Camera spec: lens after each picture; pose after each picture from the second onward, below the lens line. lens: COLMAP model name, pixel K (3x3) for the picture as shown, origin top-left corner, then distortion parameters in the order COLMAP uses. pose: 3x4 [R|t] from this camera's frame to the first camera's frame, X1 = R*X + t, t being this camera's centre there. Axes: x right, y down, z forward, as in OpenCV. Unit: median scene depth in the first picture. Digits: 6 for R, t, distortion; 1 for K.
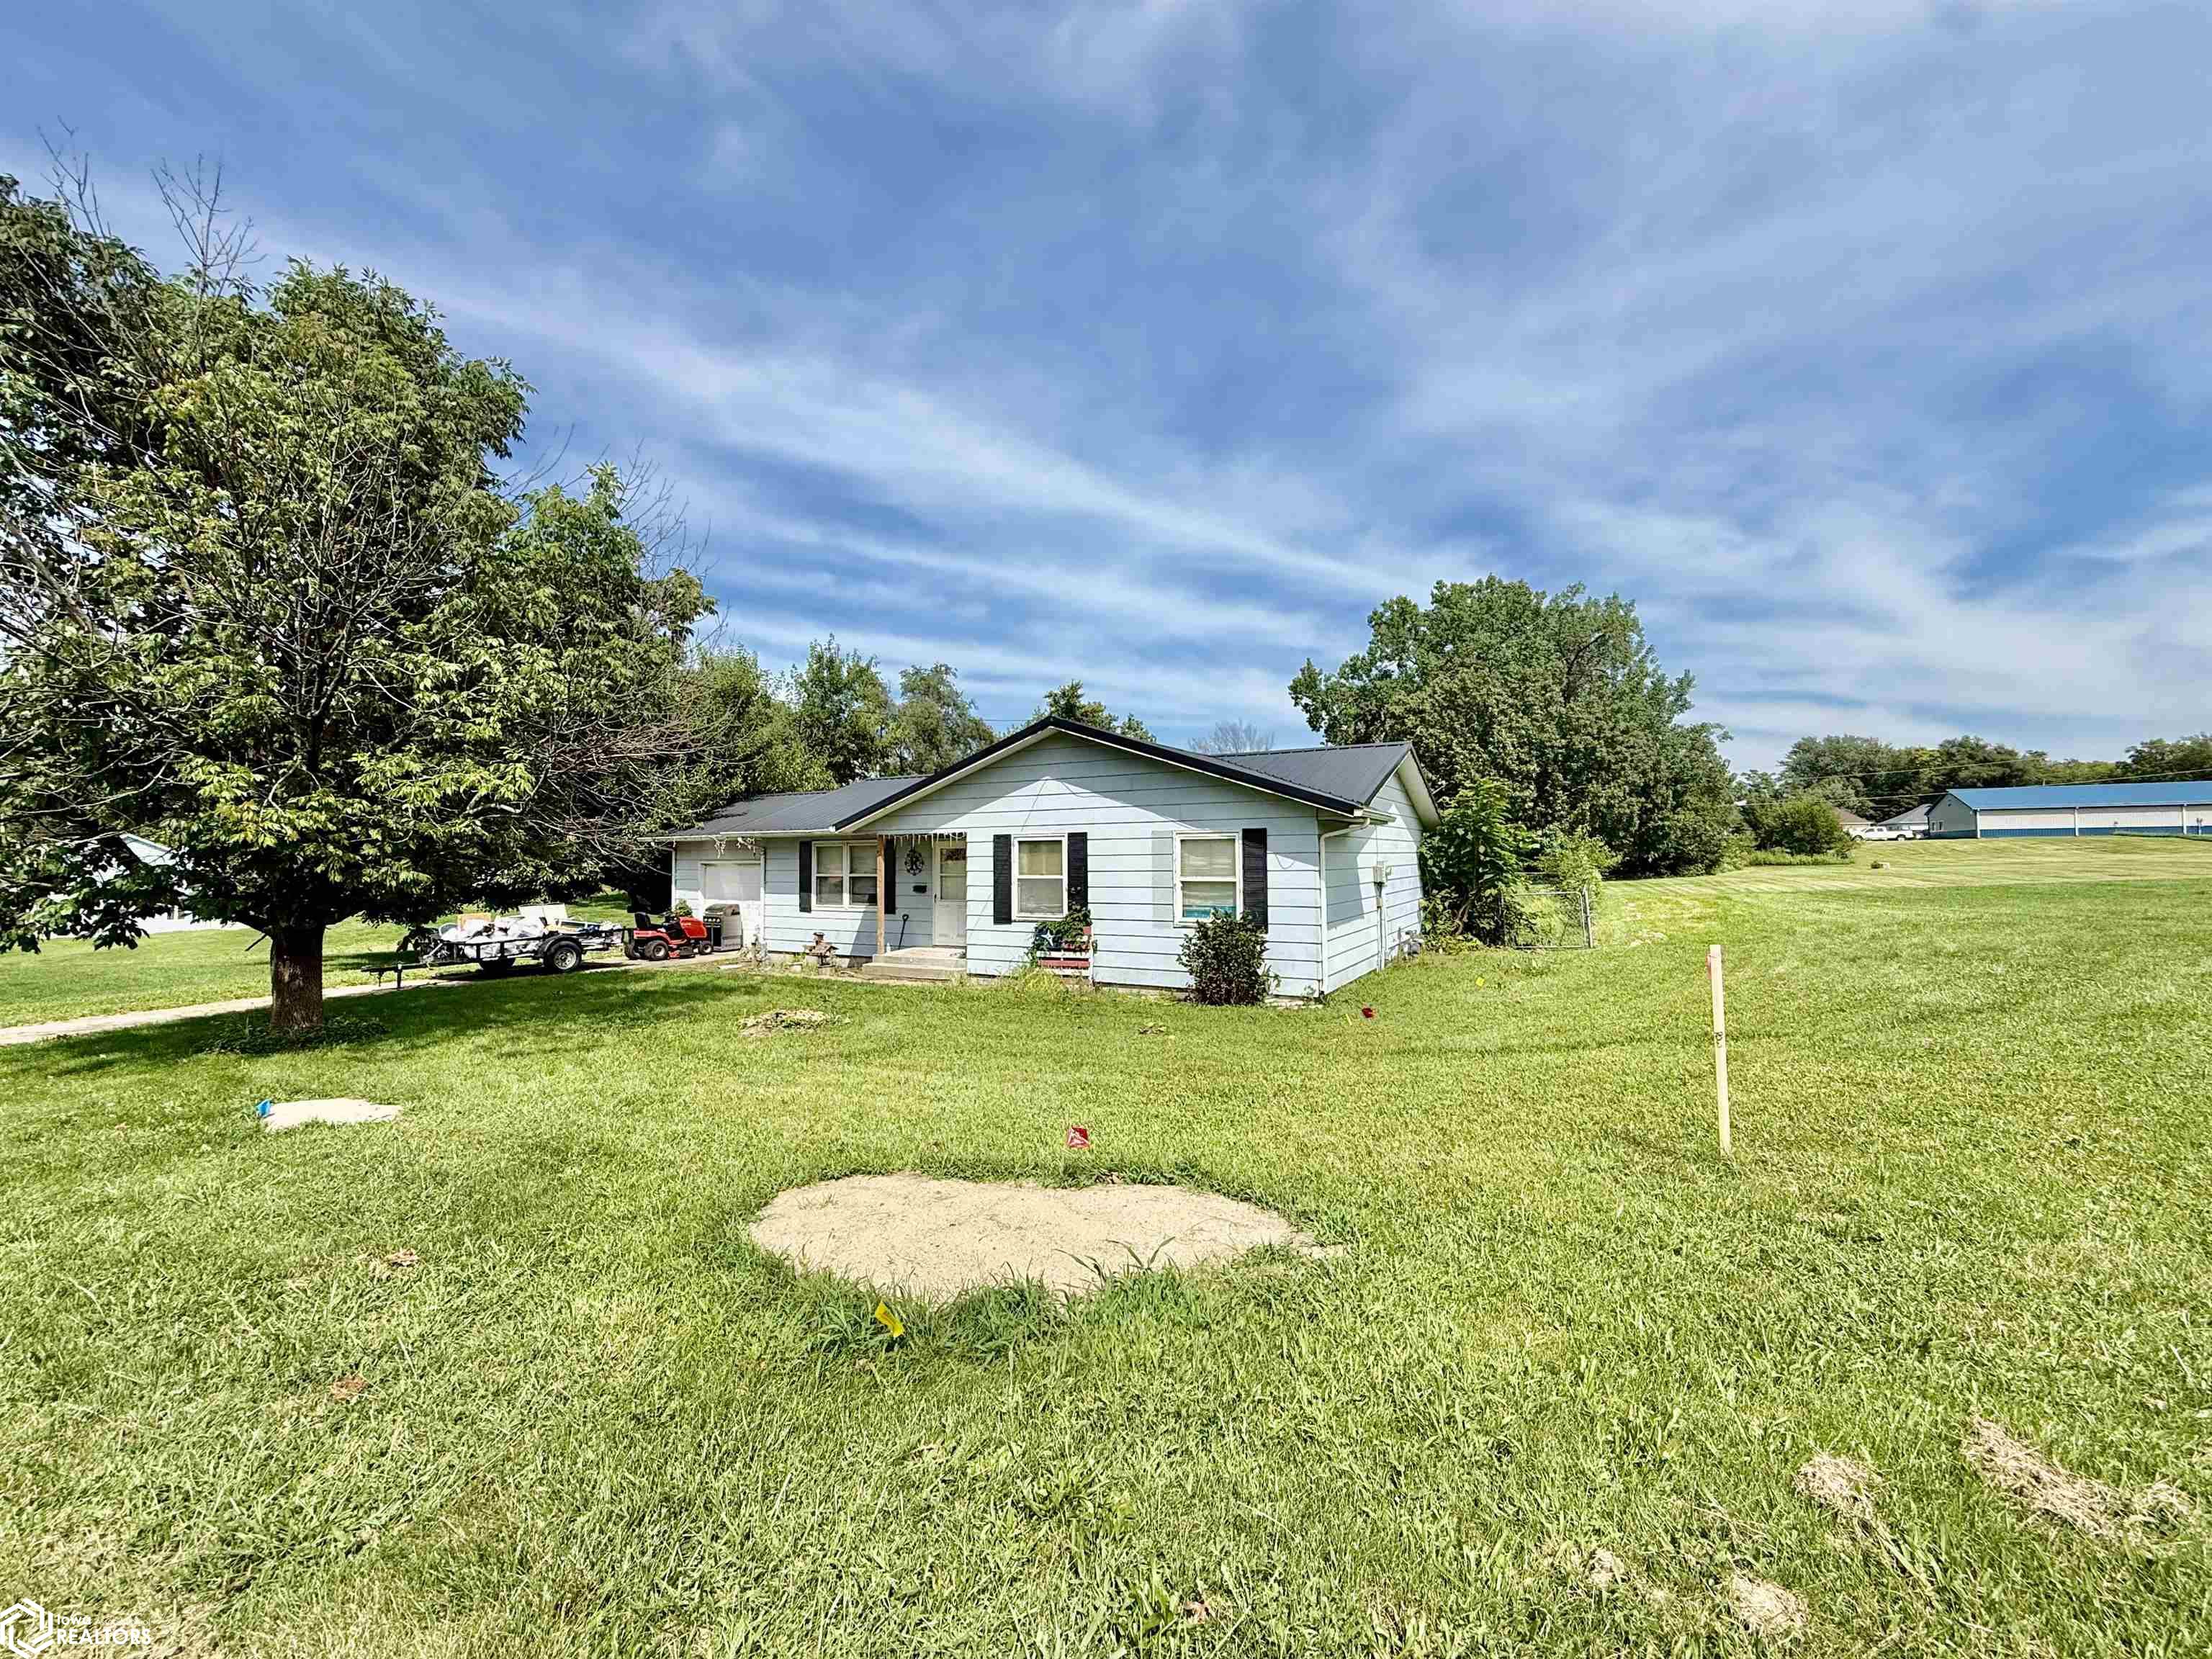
lens RADIAL K [[879.5, 0, 1109.3], [0, 879.5, 836.2], [0, 0, 1]] dist [-0.002308, 0.001067]
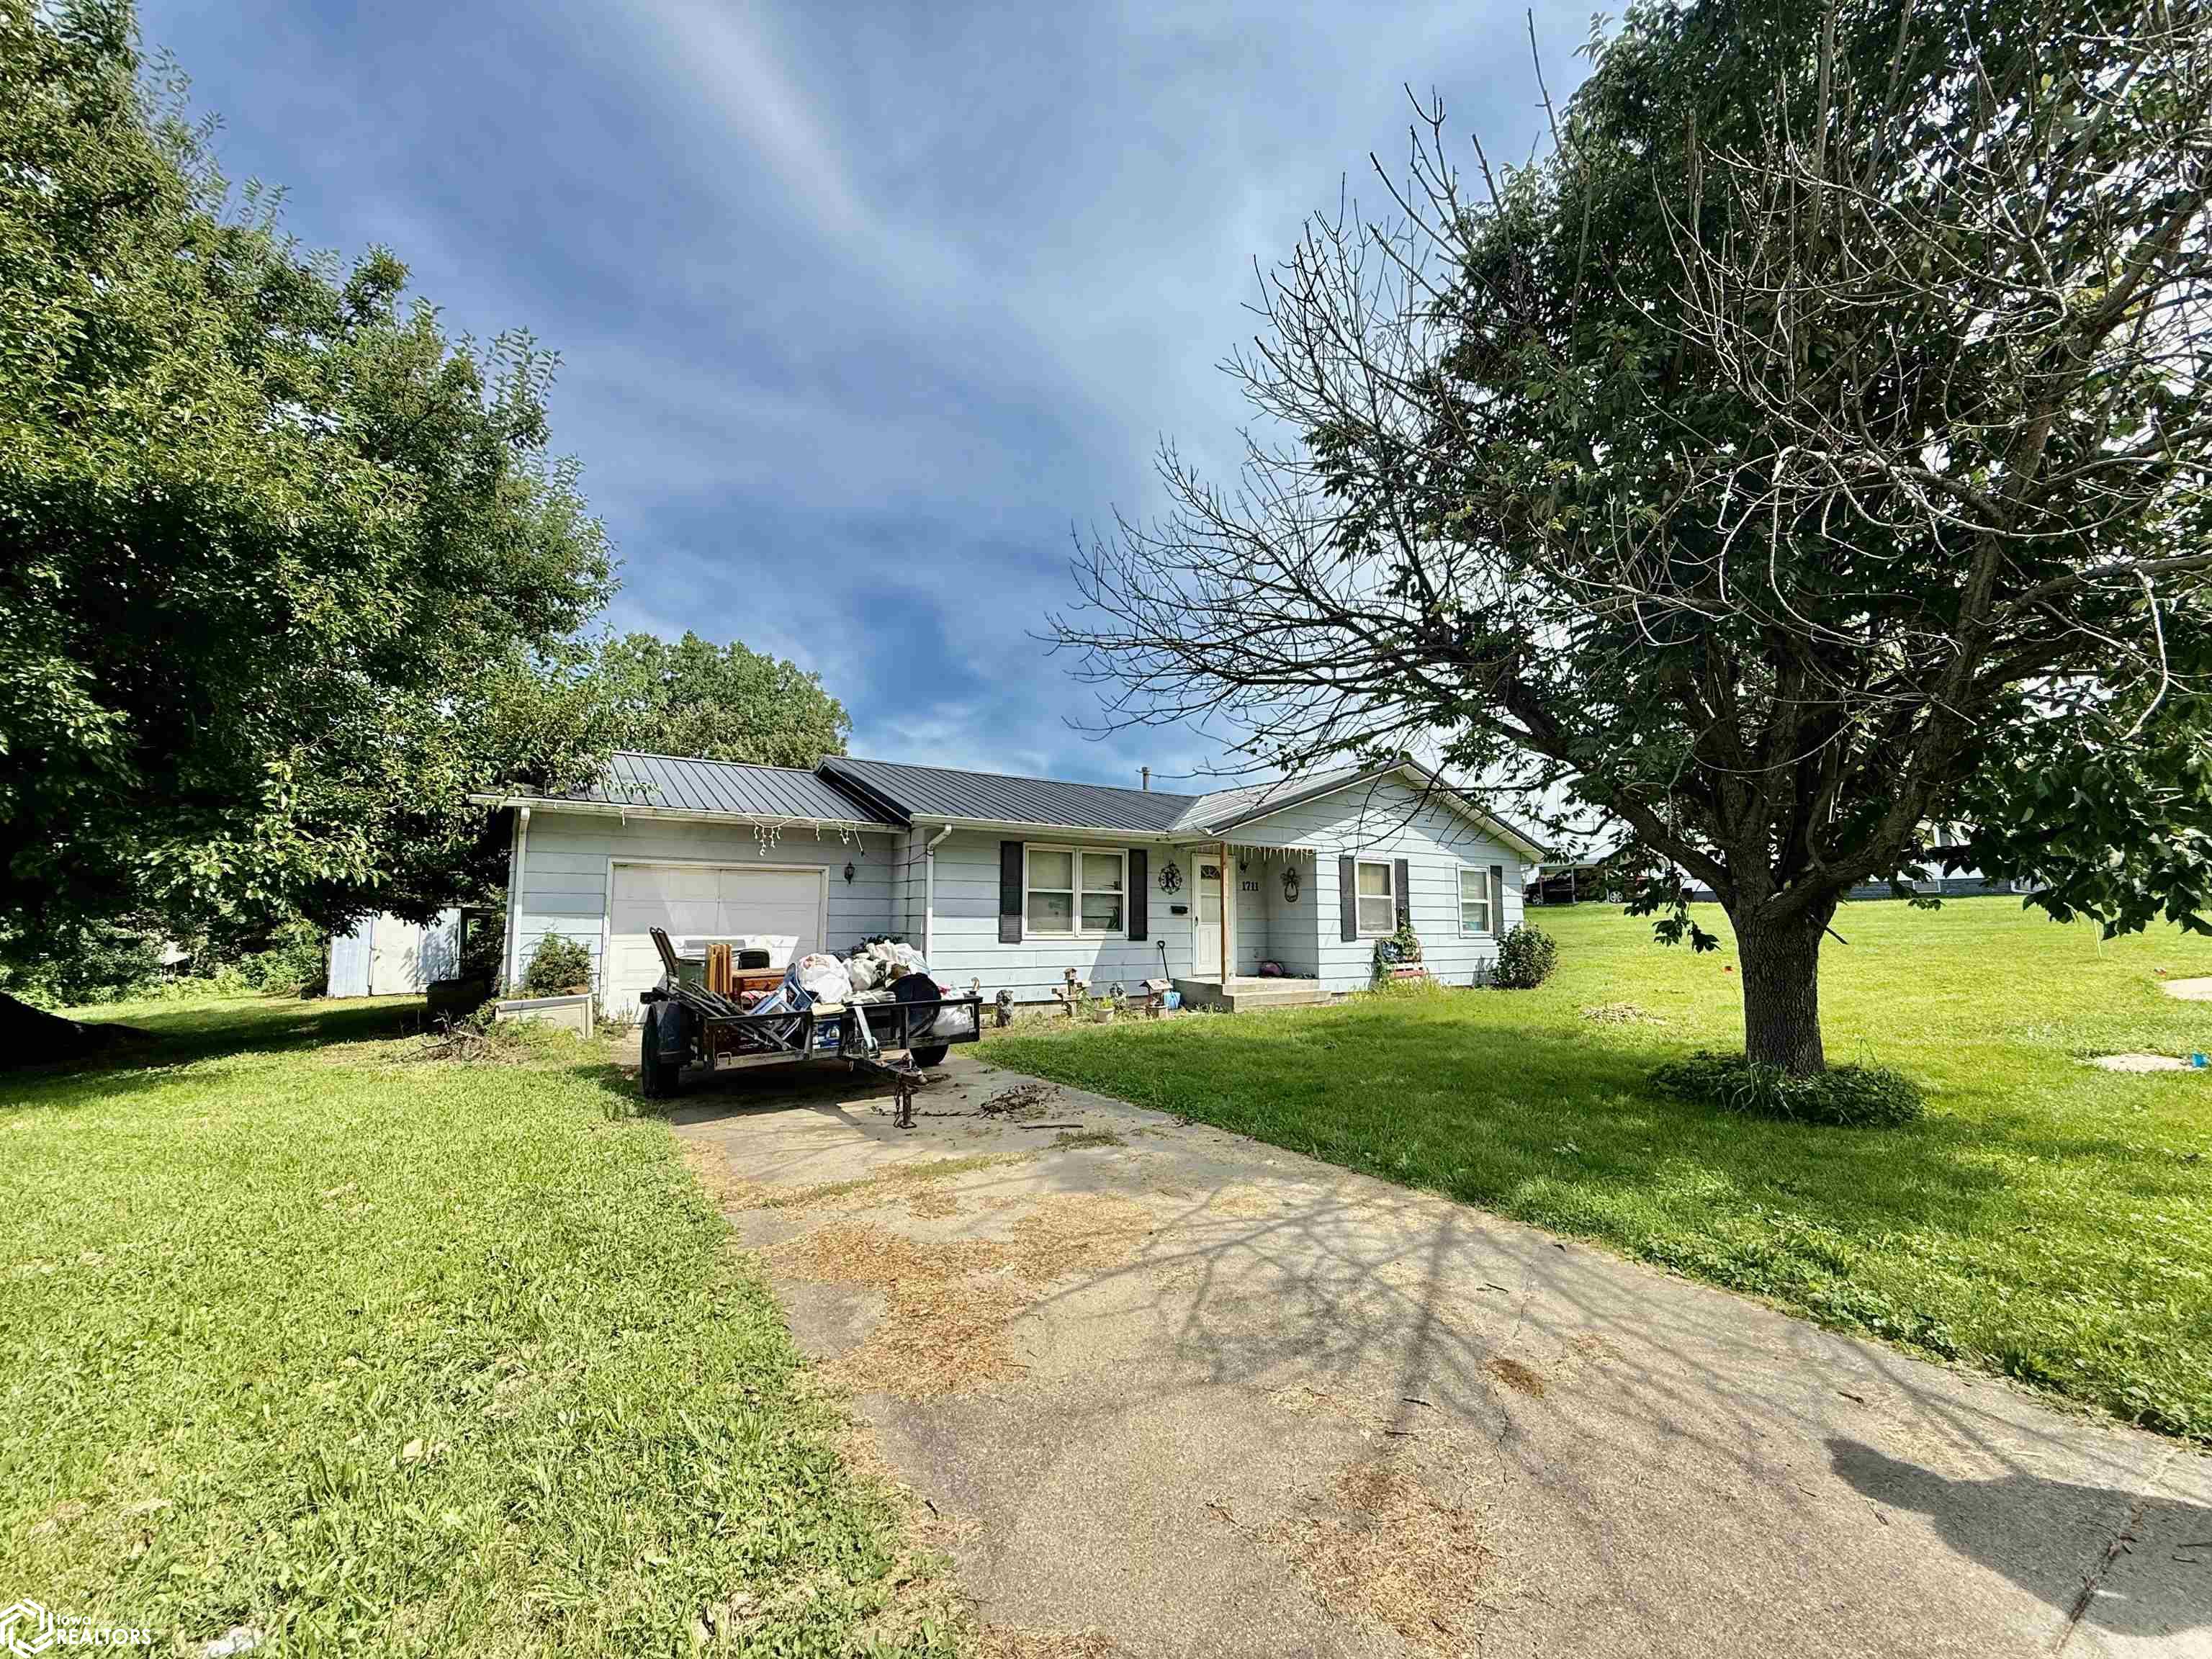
lens RADIAL K [[879.5, 0, 1103.9], [0, 879.5, 837.4], [0, 0, 1]] dist [-0.002308, 0.001067]
pose [[0.478316, 0.100043, 0.872471, -0.928208], [-0.028597, 0.994737, -0.098385, 0.069862], [-0.877722, 0.022109, 0.478660, 0.603244]]
